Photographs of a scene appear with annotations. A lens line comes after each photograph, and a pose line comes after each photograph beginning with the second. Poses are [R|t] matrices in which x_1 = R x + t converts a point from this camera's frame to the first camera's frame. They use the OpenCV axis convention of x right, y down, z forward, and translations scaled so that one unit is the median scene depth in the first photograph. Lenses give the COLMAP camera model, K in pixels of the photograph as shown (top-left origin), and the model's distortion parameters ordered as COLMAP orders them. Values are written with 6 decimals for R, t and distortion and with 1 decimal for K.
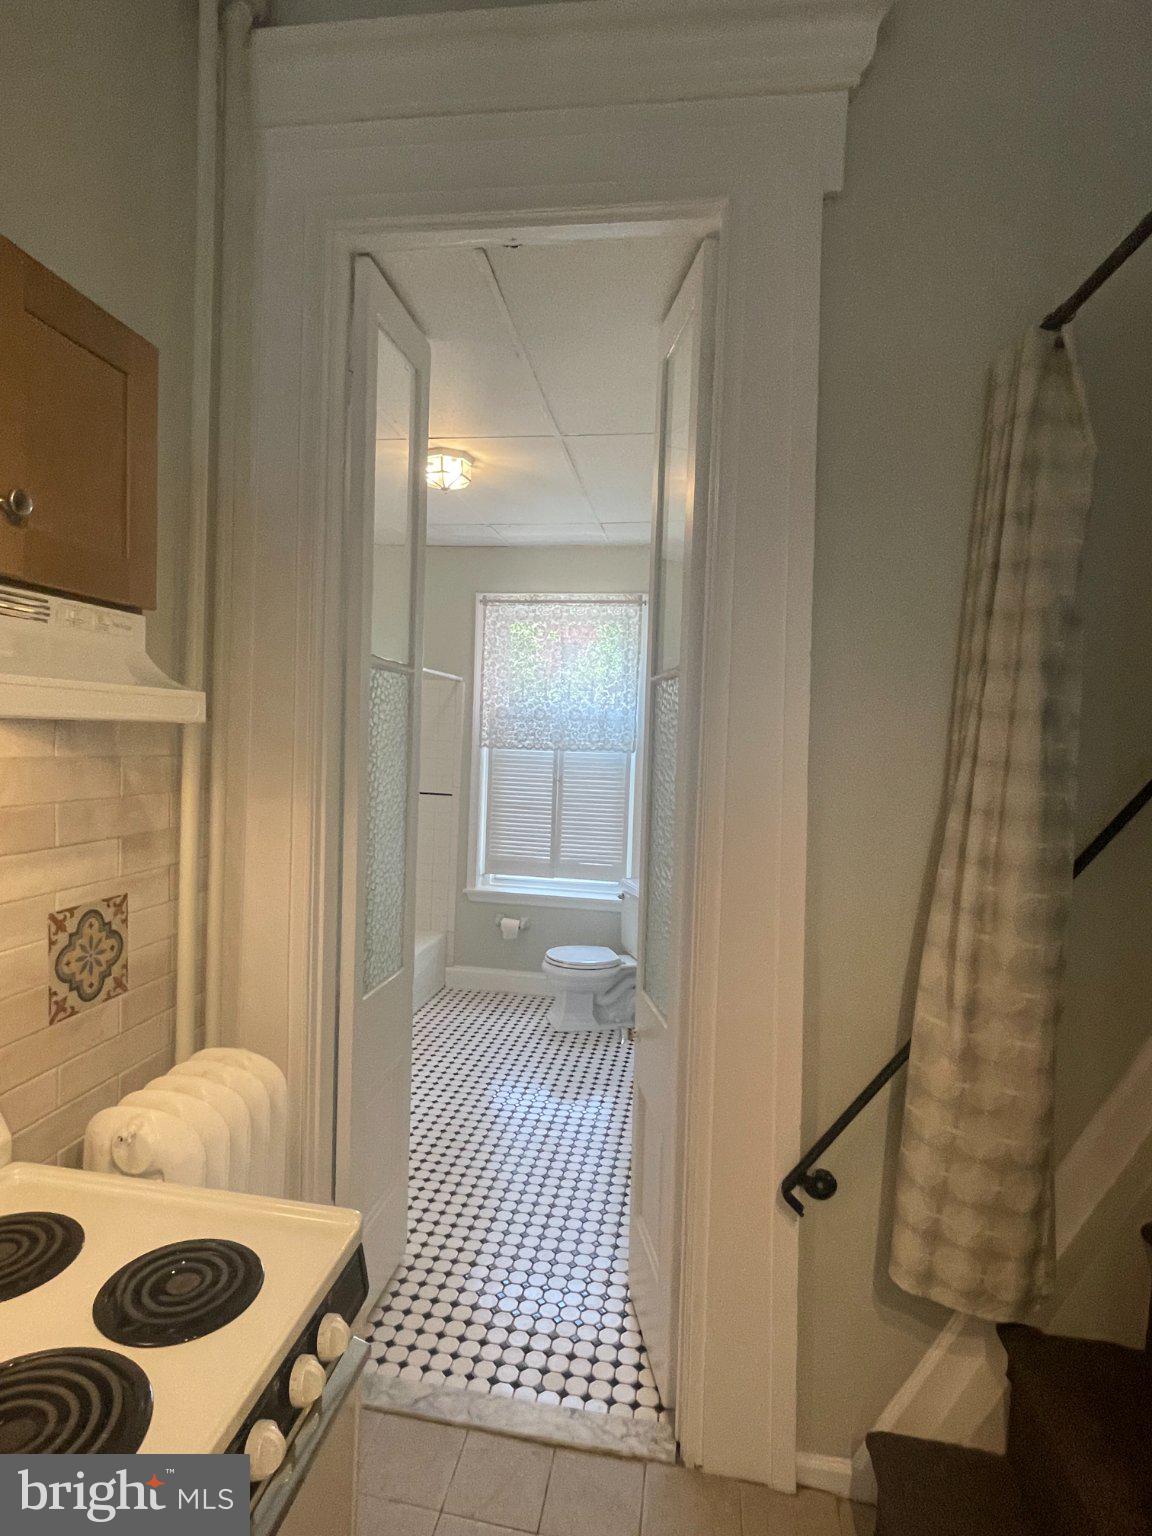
lens RADIAL K [[802.7, 0, 576.6], [0, 802.7, 766.9], [0, 0, 1]] dist [-0.002843, 0.000029]
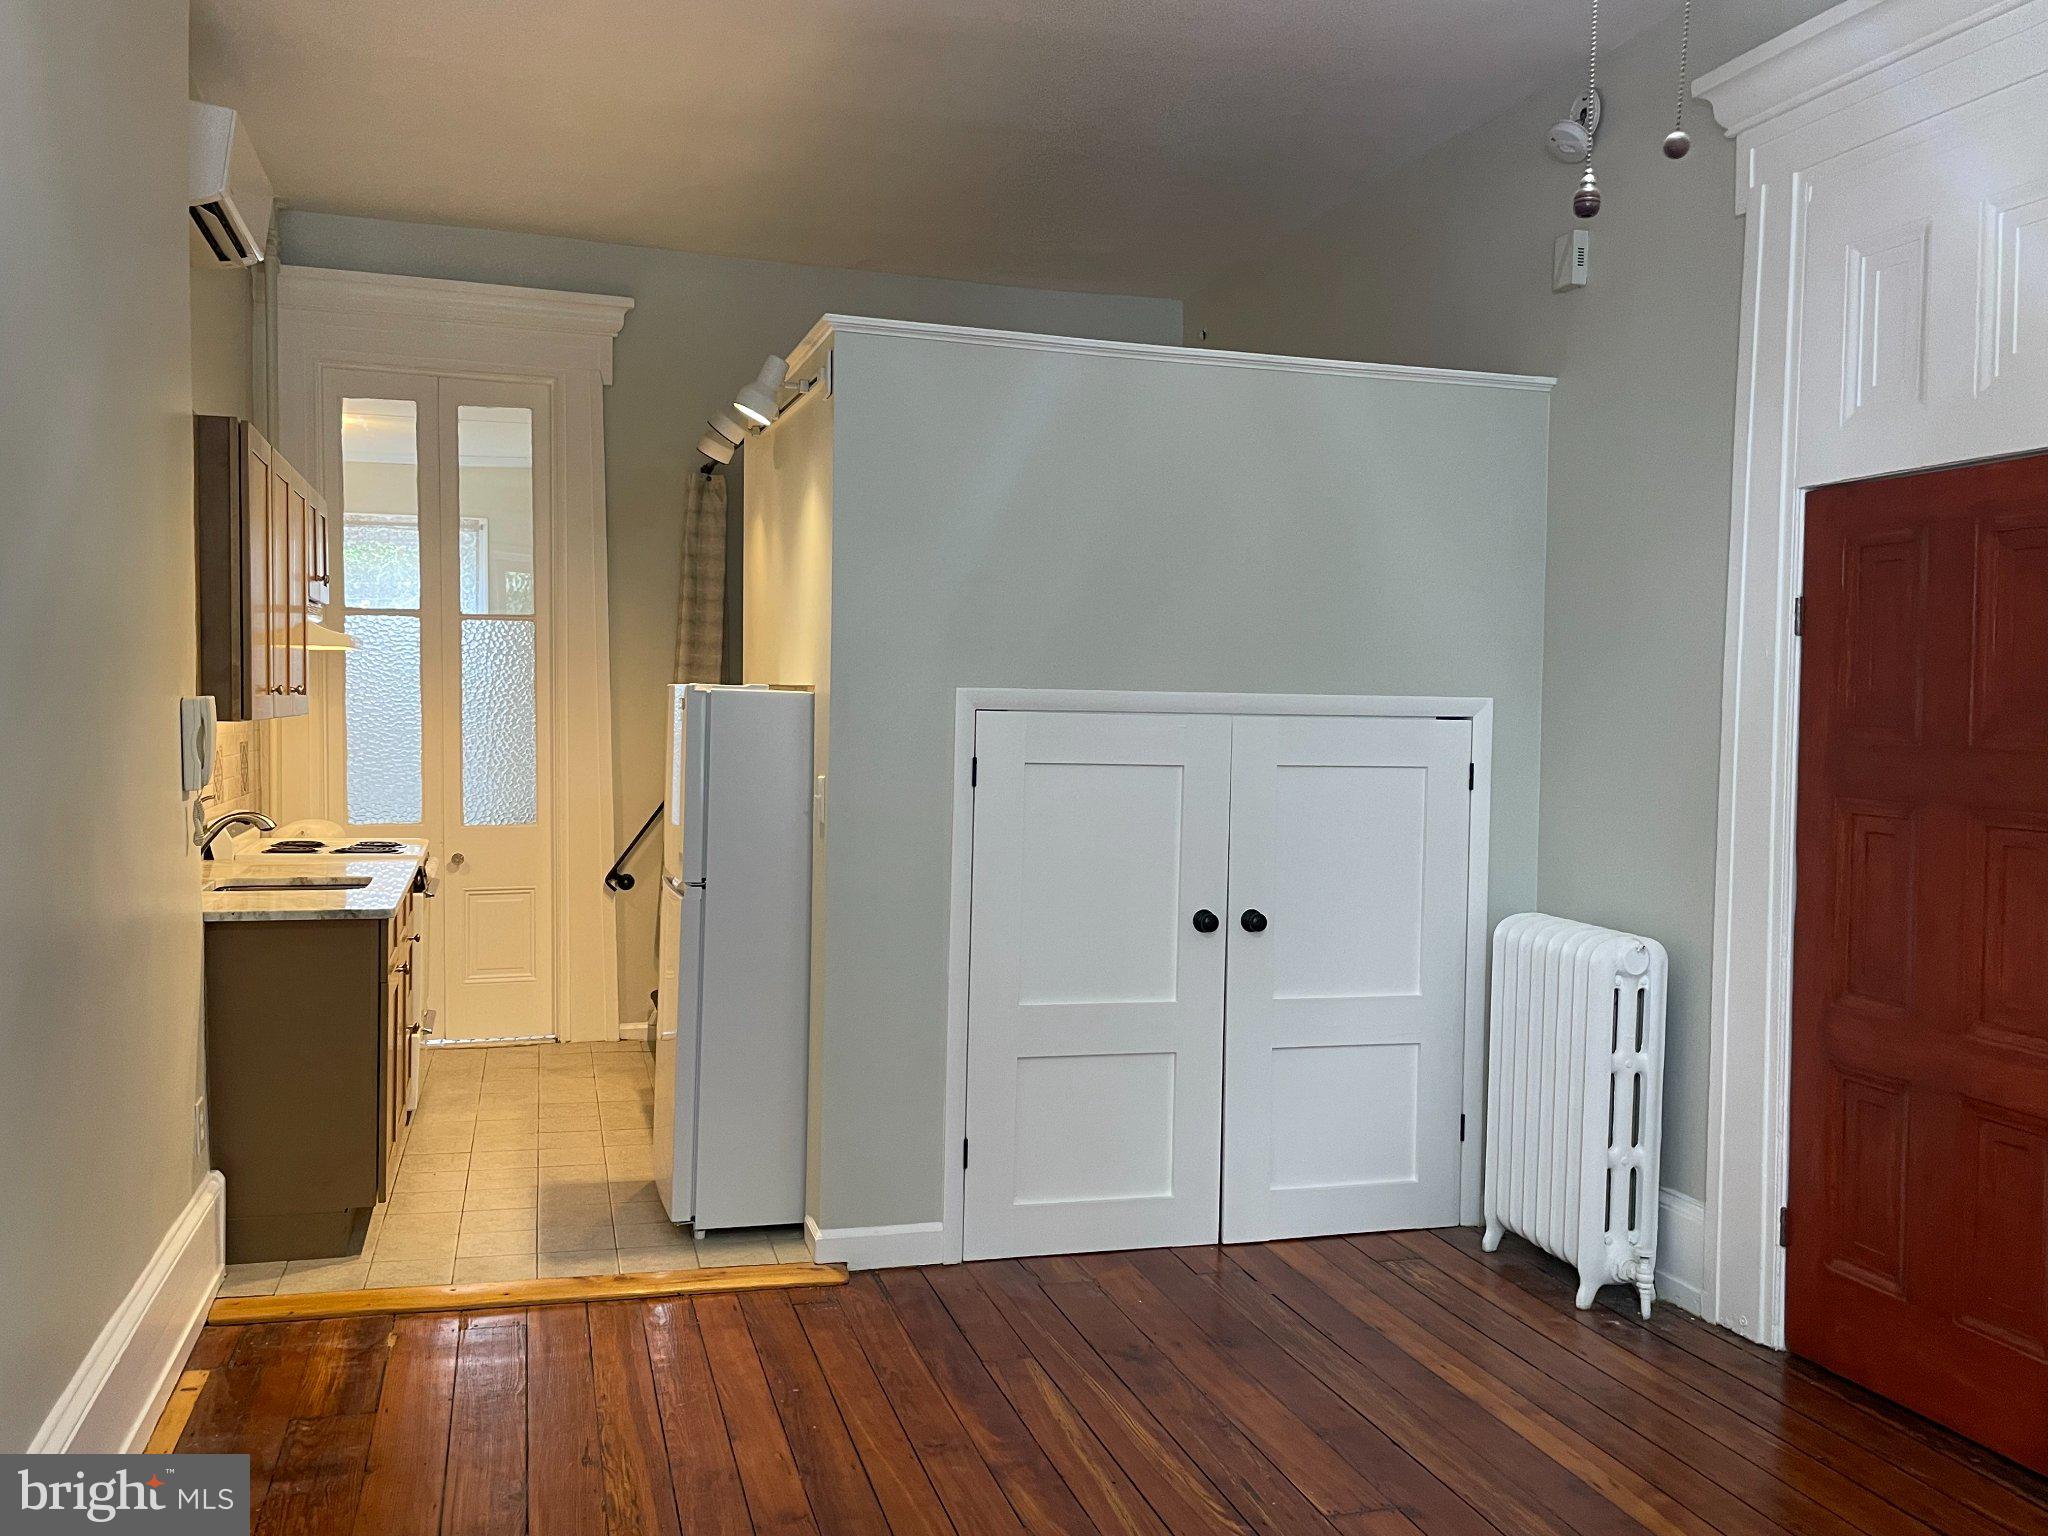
lens RADIAL K [[1669.8, 0, 1006.8], [0, 1669.8, 766.0], [0, 0, 1]] dist [0.070922, -0.060135]
pose [[0.910408, -0.043277, 0.411442, -0.627721], [0.037973, 0.999057, 0.021061, 0.220584], [-0.411965, -0.003551, 0.911193, -3.751411]]
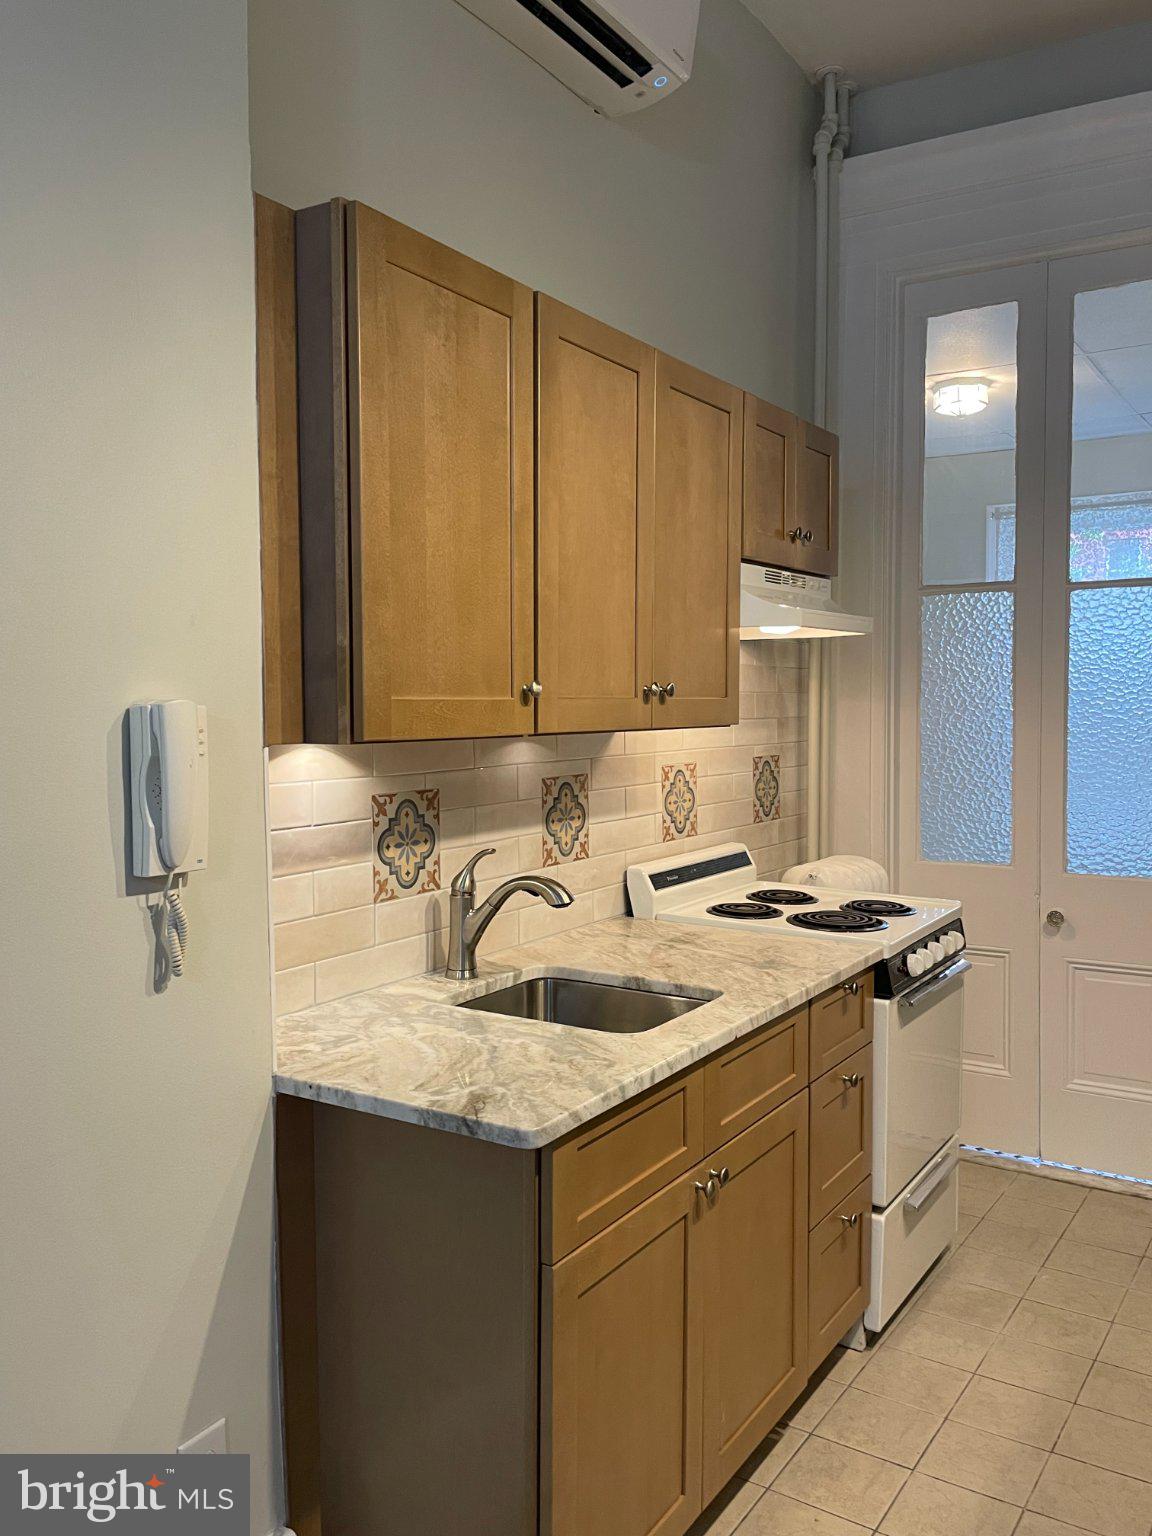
lens RADIAL K [[1252.4, 0, 565.3], [0, 1252.4, 756.7], [0, 0, 1]] dist [0.070922, -0.060135]
pose [[0.909082, -0.019680, -0.416151, 0.088095], [0.020697, 0.999784, -0.002068, 0.173629], [0.416102, -0.006733, 0.909293, -1.547522]]
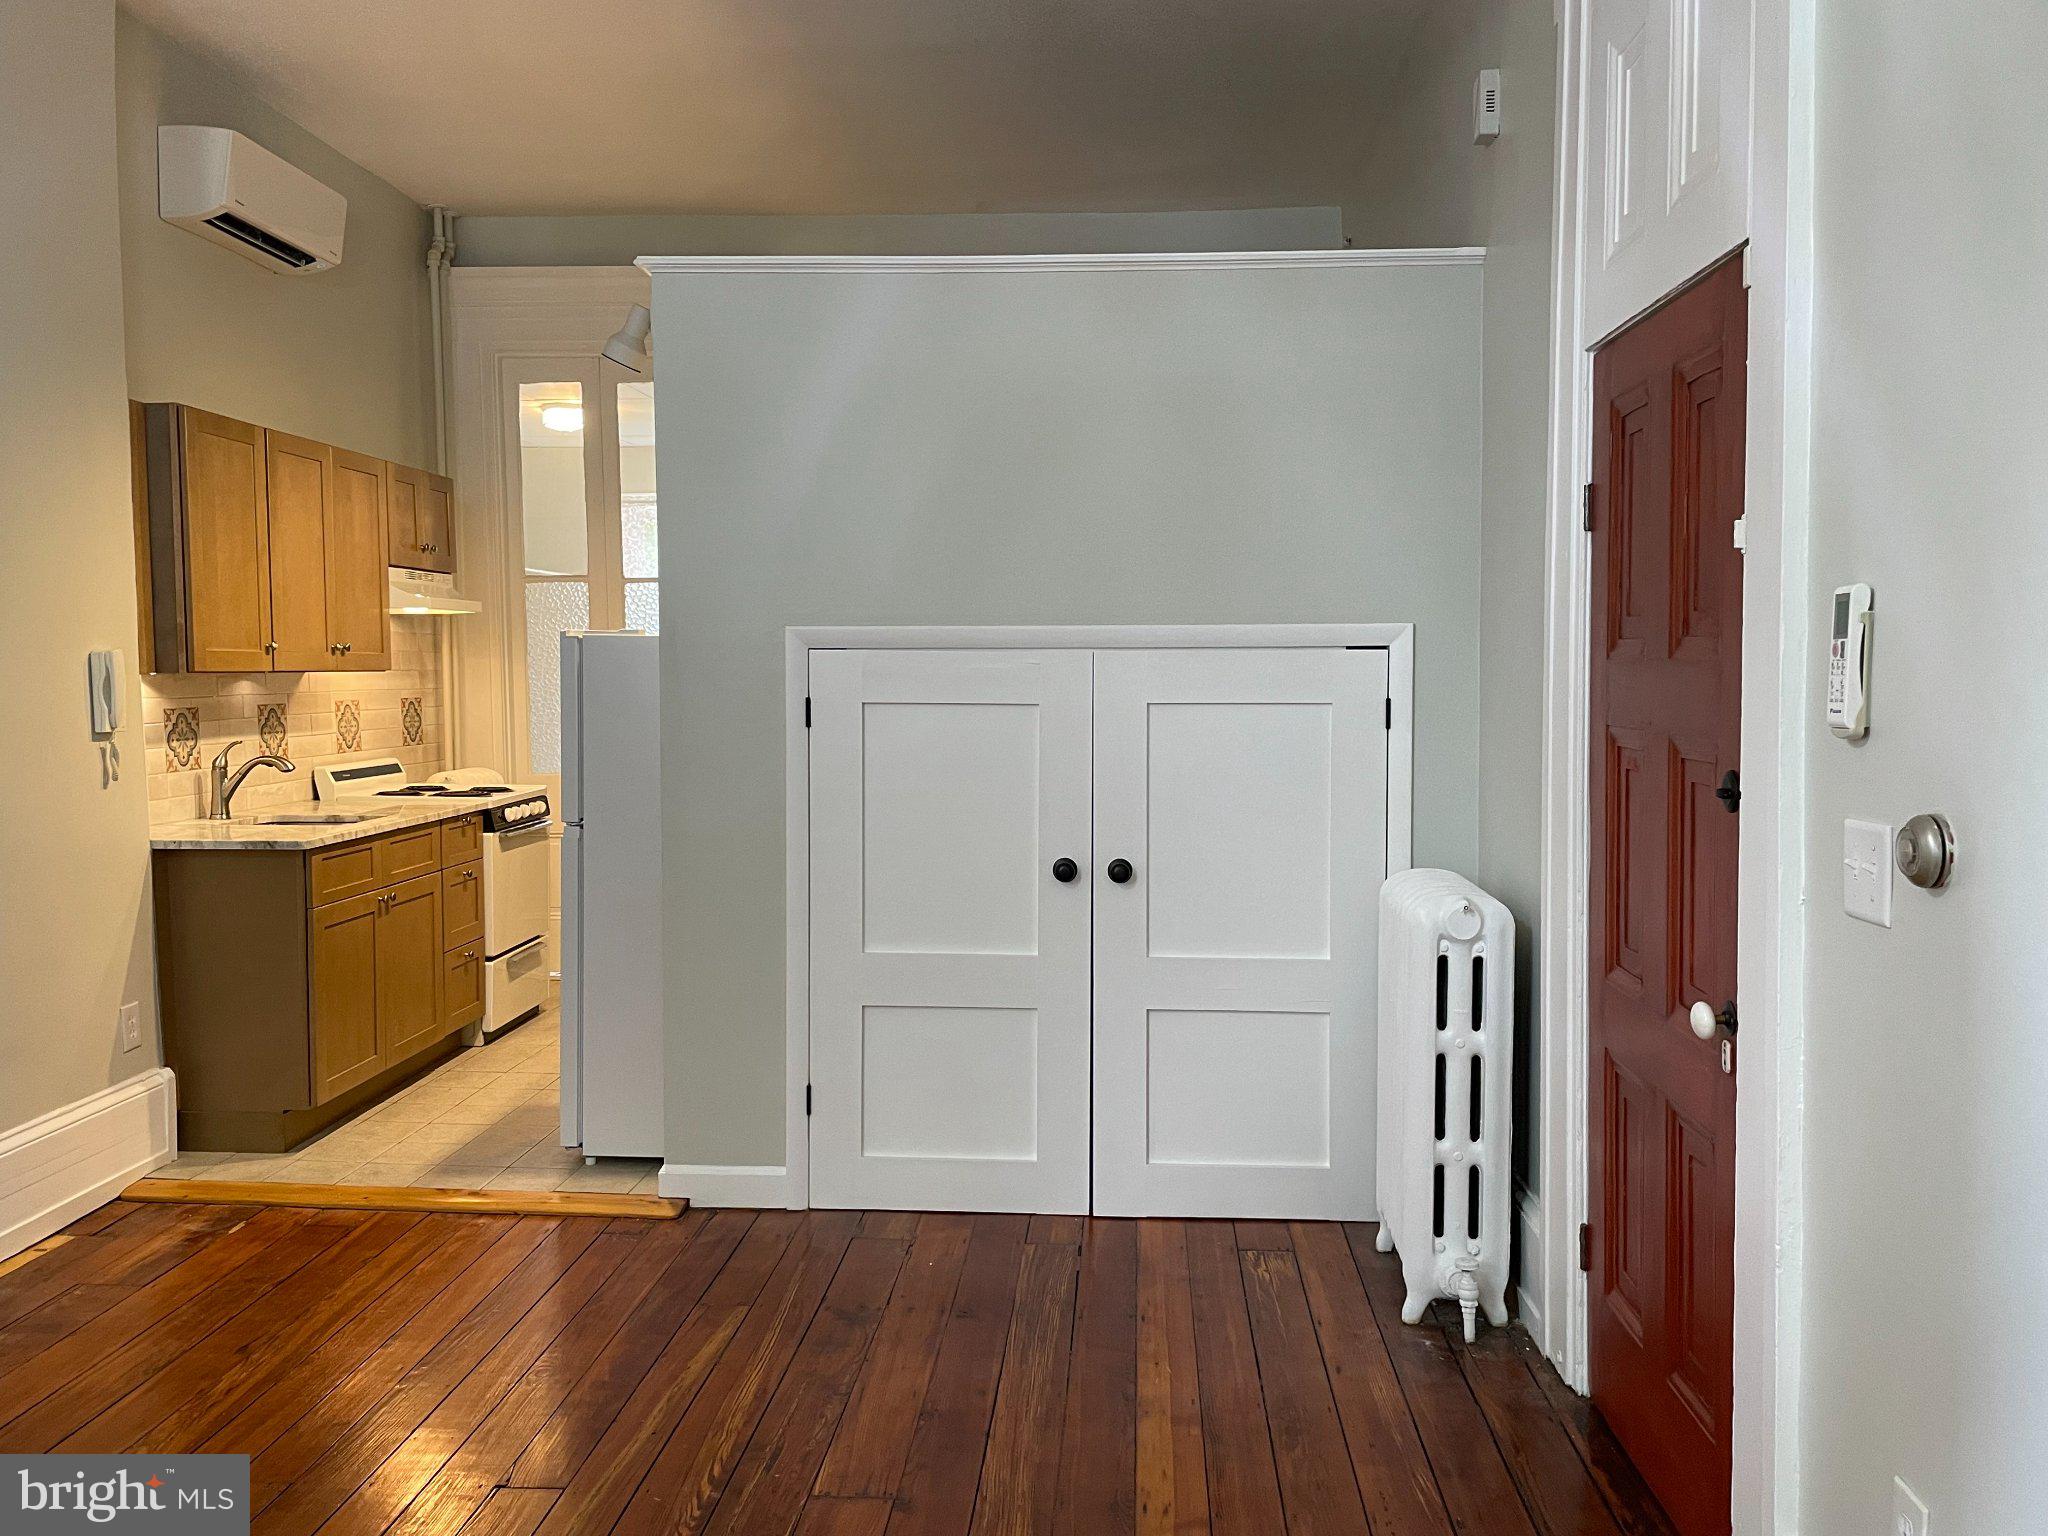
lens RADIAL K [[1669.8, 0, 1020.4], [0, 1669.8, 755.9], [0, 0, 1]] dist [0.070922, -0.060135]
pose [[0.995872, -0.050907, 0.075150, 0.756088], [0.049557, 0.998577, 0.019724, 0.333972], [-0.076048, -0.015919, 0.996977, -3.967703]]
